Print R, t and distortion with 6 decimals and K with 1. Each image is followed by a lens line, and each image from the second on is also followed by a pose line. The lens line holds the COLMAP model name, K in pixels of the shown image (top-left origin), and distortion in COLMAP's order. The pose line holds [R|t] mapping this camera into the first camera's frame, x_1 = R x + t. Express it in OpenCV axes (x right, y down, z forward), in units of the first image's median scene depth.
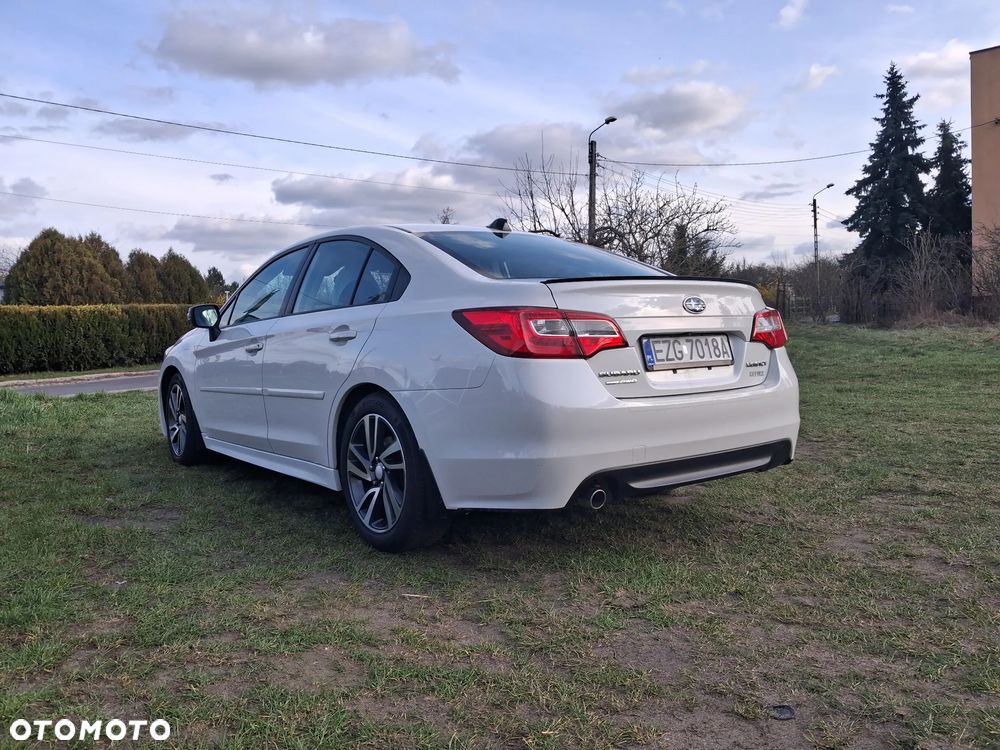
lens RADIAL K [[793.2, 0, 505.9], [0, 793.2, 372.8], [0, 0, 1]] dist [0.017708, -0.019896]
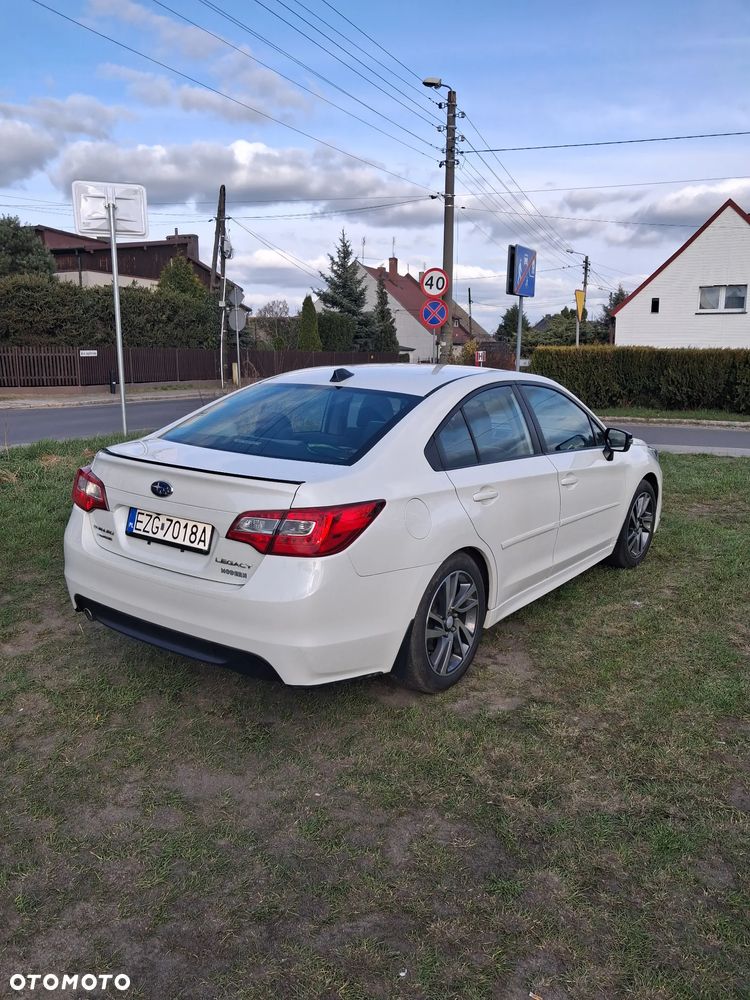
lens RADIAL K [[796.7, 0, 373.8], [0, 796.7, 511.9], [0, 0, 1]] dist [0.004181, -0.003299]
pose [[0.286921, 0.226837, -0.930710, 1.141141], [-0.088144, 0.973690, 0.210139, -0.262900], [0.953890, 0.021744, 0.299367, 0.815861]]
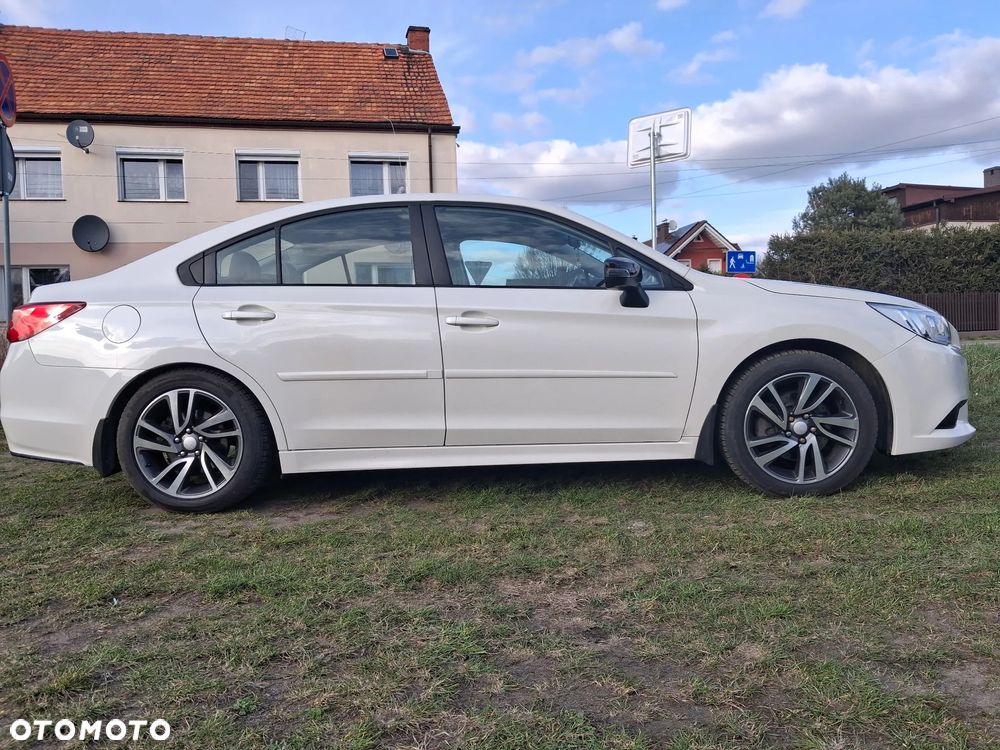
lens RADIAL K [[793.2, 0, 505.9], [0, 793.2, 372.8], [0, 0, 1]] dist [0.017708, -0.019896]
pose [[-0.616928, 0.091418, -0.781692, 0.762087], [-0.004721, 0.992783, 0.119831, -0.122179], [0.787005, 0.077618, -0.612044, 2.138501]]
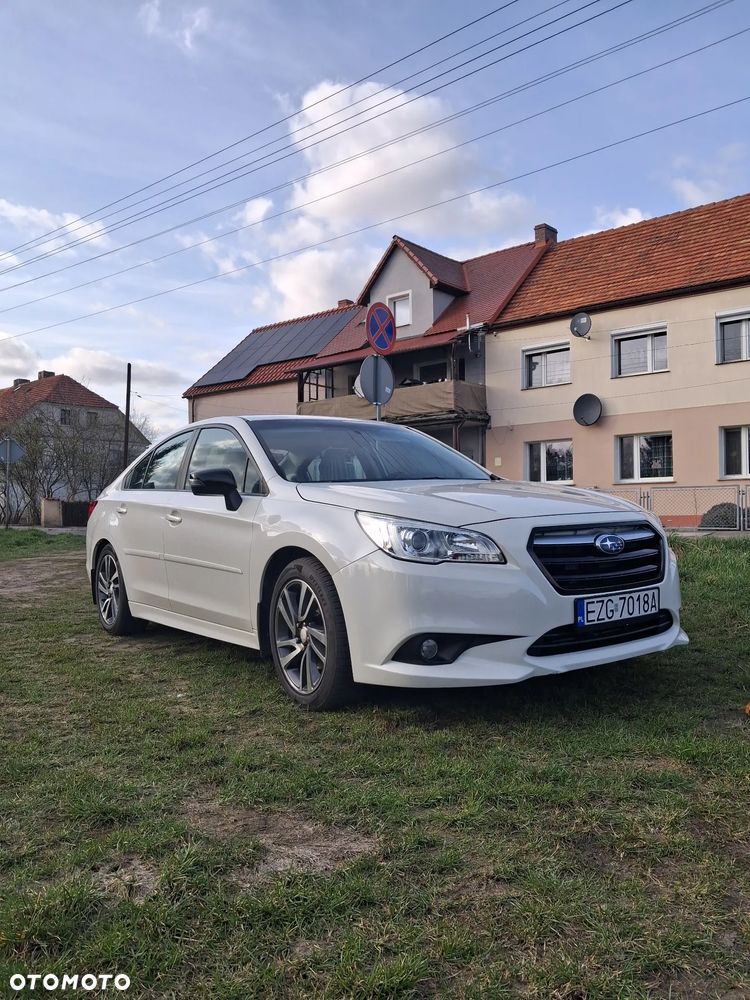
lens RADIAL K [[793.2, 0, 381.2], [0, 793.2, 501.1], [0, 0, 1]] dist [0.017708, -0.019896]
pose [[-0.998461, 0.049992, 0.024019, -0.350474], [0.051407, 0.996725, 0.062418, -0.159522], [-0.020820, 0.063556, -0.997761, 2.791195]]
